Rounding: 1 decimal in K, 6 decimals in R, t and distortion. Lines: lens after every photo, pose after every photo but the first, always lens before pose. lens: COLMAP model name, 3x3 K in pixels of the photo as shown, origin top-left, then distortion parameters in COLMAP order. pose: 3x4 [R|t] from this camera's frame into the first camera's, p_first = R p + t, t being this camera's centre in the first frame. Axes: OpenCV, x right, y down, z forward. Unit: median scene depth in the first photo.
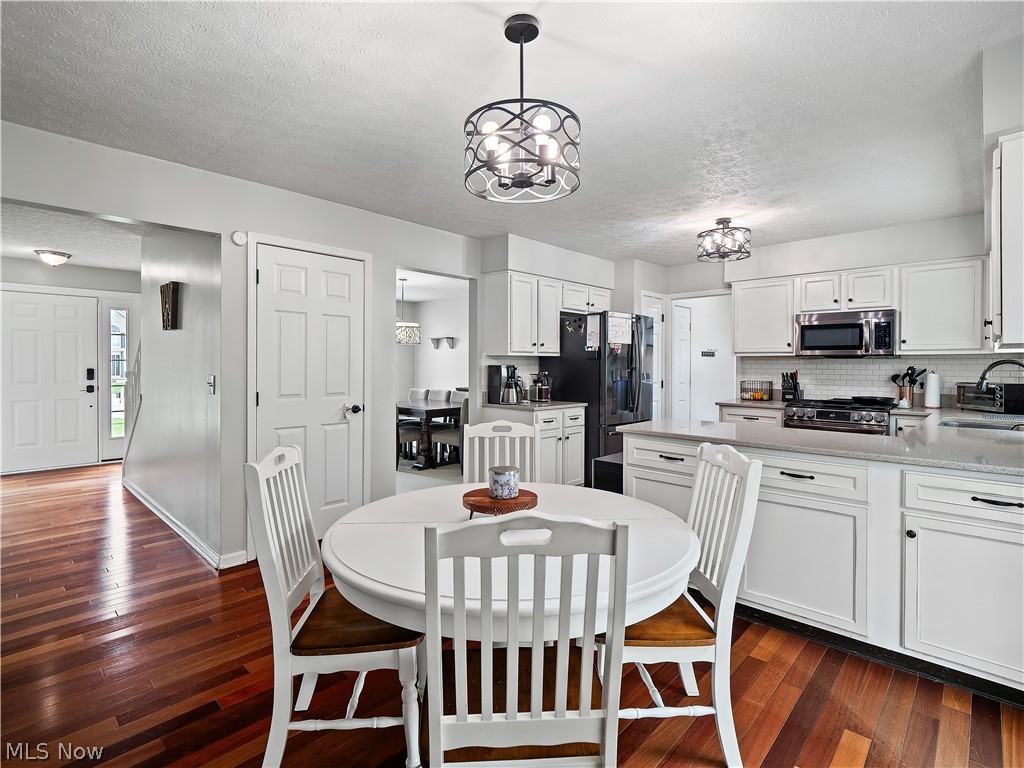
lens RADIAL K [[497.1, 0, 511.7], [0, 497.1, 367.7], [0, 0, 1]] dist [-0.011806, 0.000234]
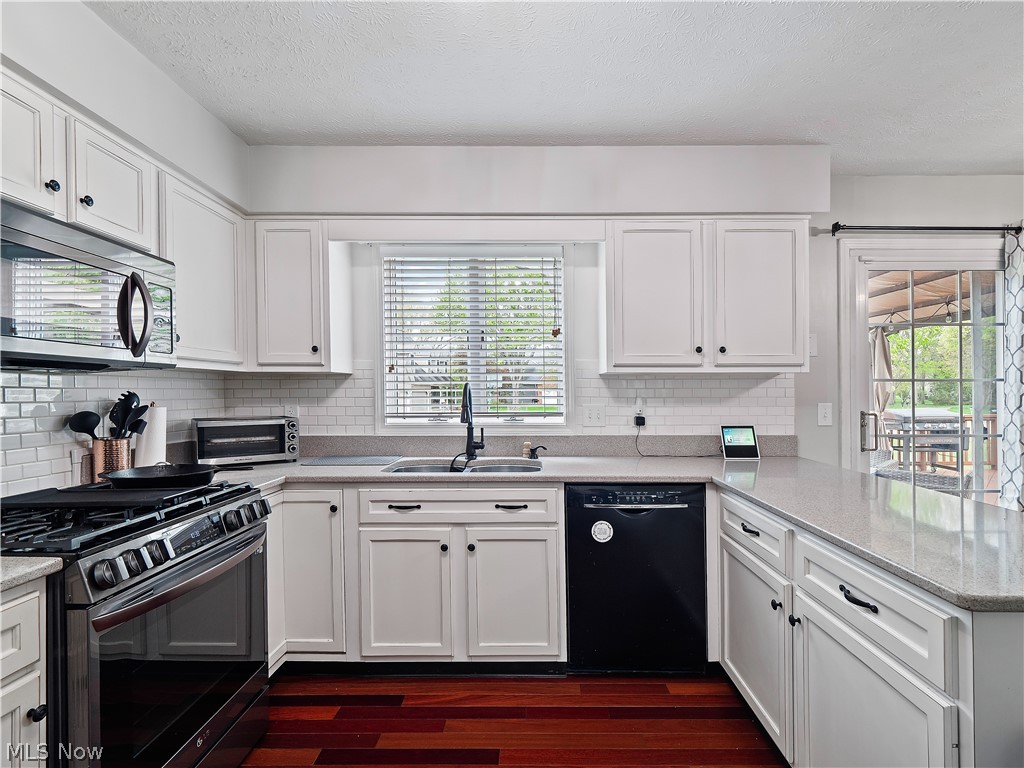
lens RADIAL K [[508.5, 0, 529.9], [0, 508.5, 397.9], [0, 0, 1]] dist [0.001384, -0.000559]
pose [[-0.694594, -0.011077, 0.719317, 0.209193], [0.002964, 0.999829, 0.018258, -0.004870], [-0.719396, 0.014814, -0.694442, 0.994875]]
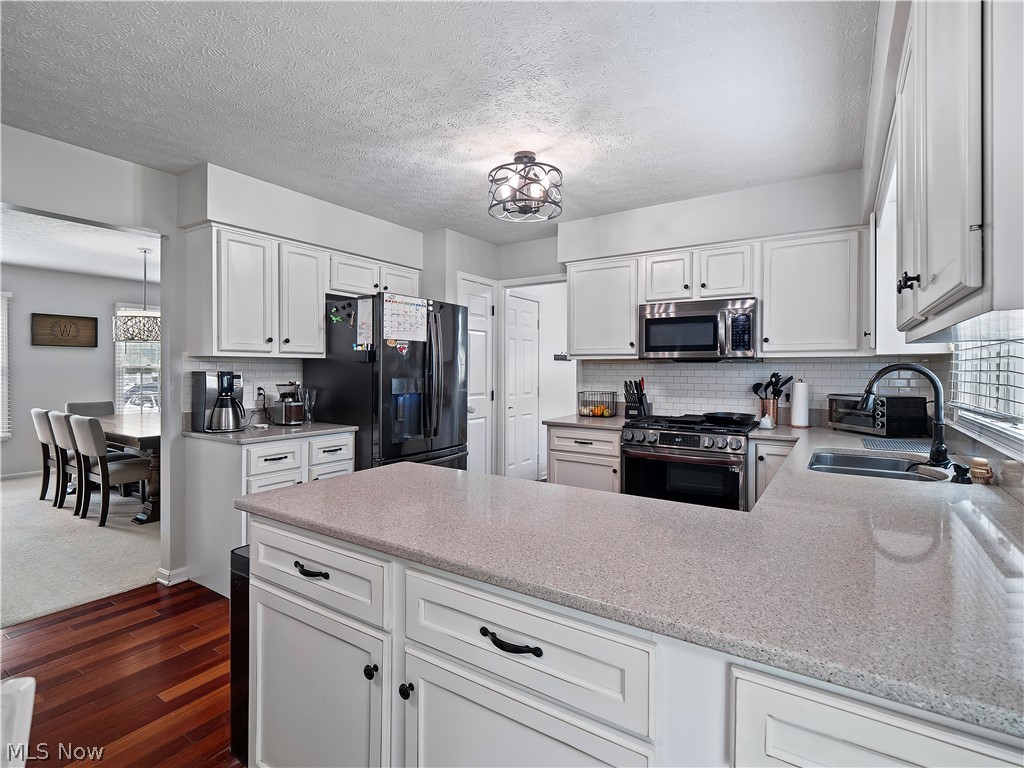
lens RADIAL K [[502.0, 0, 513.0], [0, 502.0, 372.8], [0, 0, 1]] dist [0.001780, -0.001202]
pose [[0.982261, -0.000871, 0.187517, 0.246236], [0.000894, 1.000000, -0.000041, -0.002873], [-0.187517, 0.000208, 0.982261, 0.289637]]
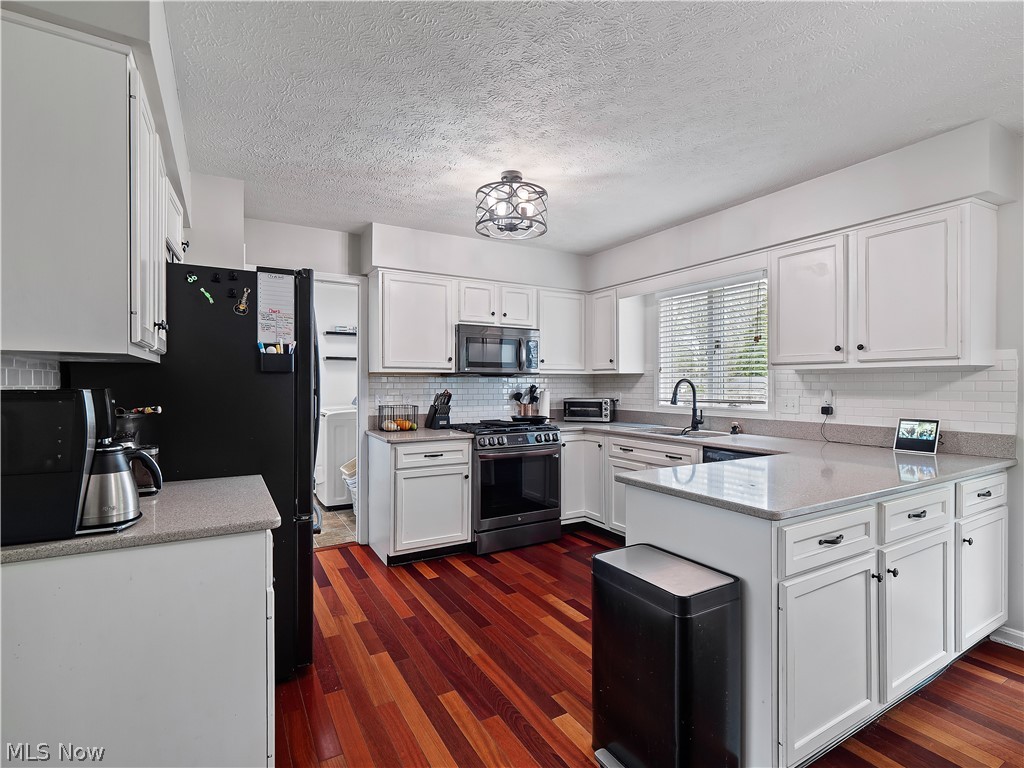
lens RADIAL K [[499.1, 0, 512.0], [0, 499.1, 384.0], [0, 0, 1]] dist [0.002118, -0.000489]
pose [[0.270269, -0.004528, 0.962774, -0.217430], [0.007618, 0.999968, 0.002565, -0.006934], [-0.962755, 0.006641, 0.270295, 0.709012]]
